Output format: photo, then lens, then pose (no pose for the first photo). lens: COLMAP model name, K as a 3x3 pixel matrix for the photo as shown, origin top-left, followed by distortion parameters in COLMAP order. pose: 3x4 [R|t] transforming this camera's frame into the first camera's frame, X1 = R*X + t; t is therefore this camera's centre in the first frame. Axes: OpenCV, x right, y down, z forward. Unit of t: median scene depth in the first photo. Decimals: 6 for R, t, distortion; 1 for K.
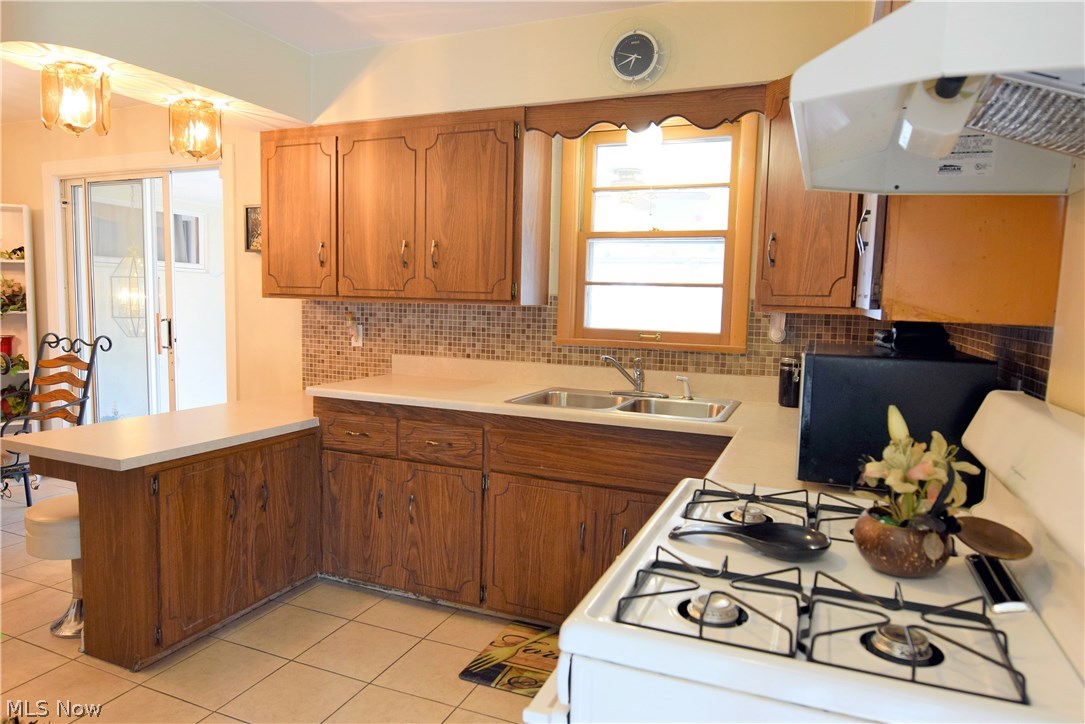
lens RADIAL K [[685.4, 0, 538.8], [0, 685.4, 362.7], [0, 0, 1]] dist [-0.006176, -0.000149]
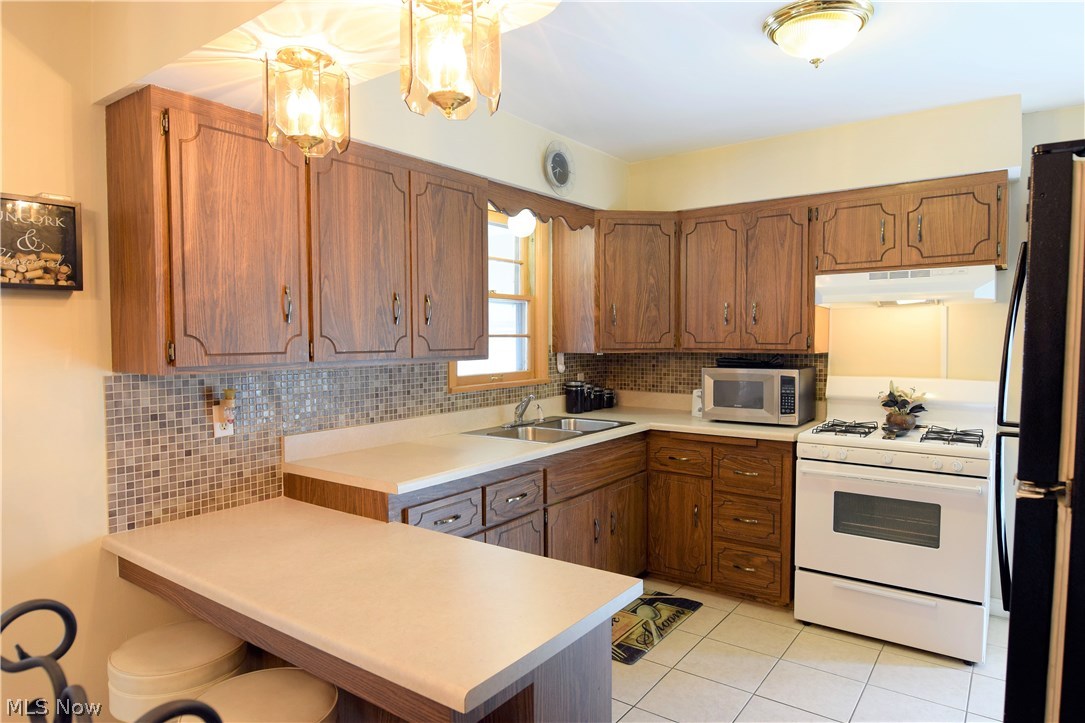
lens RADIAL K [[659.7, 0, 536.4], [0, 659.7, 362.5], [0, 0, 1]] dist [-0.012776, -0.002820]
pose [[0.234418, -0.066198, 0.969879, -0.894164], [0.102634, 0.993788, 0.043023, -0.101133], [-0.966703, 0.089457, 0.239756, 0.592895]]
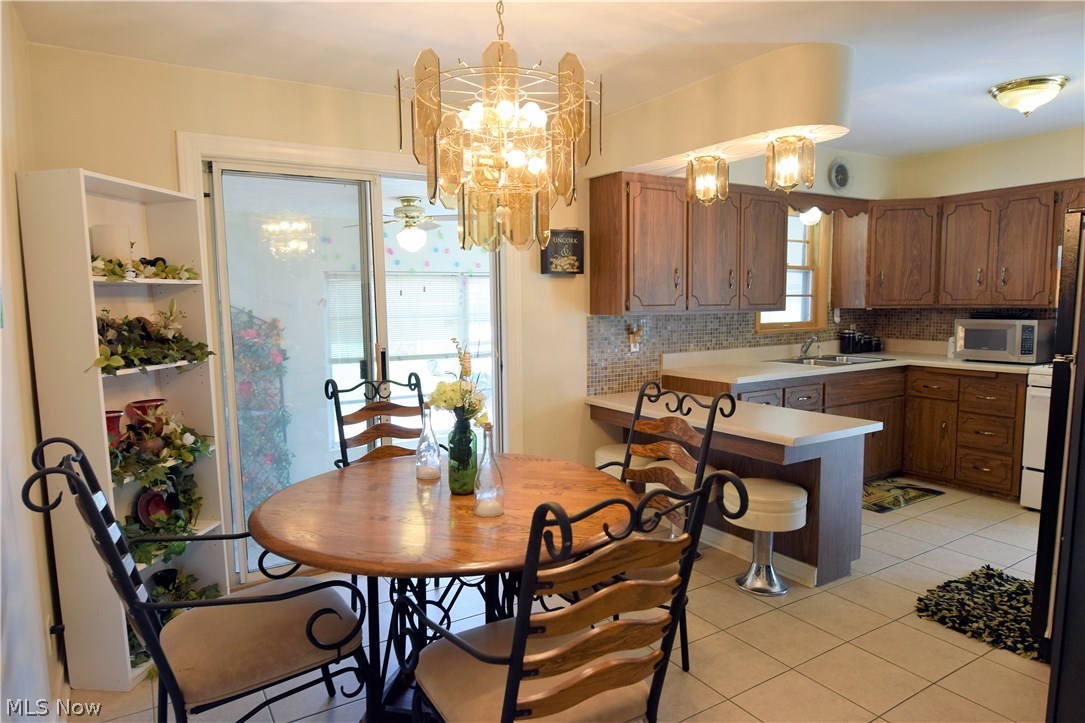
lens RADIAL K [[659.7, 0, 537.3], [0, 659.7, 361.6], [0, 0, 1]] dist [-0.012776, -0.002820]
pose [[0.581804, -0.108130, 0.806109, -1.447339], [0.102936, 0.992943, 0.058898, -0.102313], [-0.806789, 0.048710, 0.588829, 0.488951]]
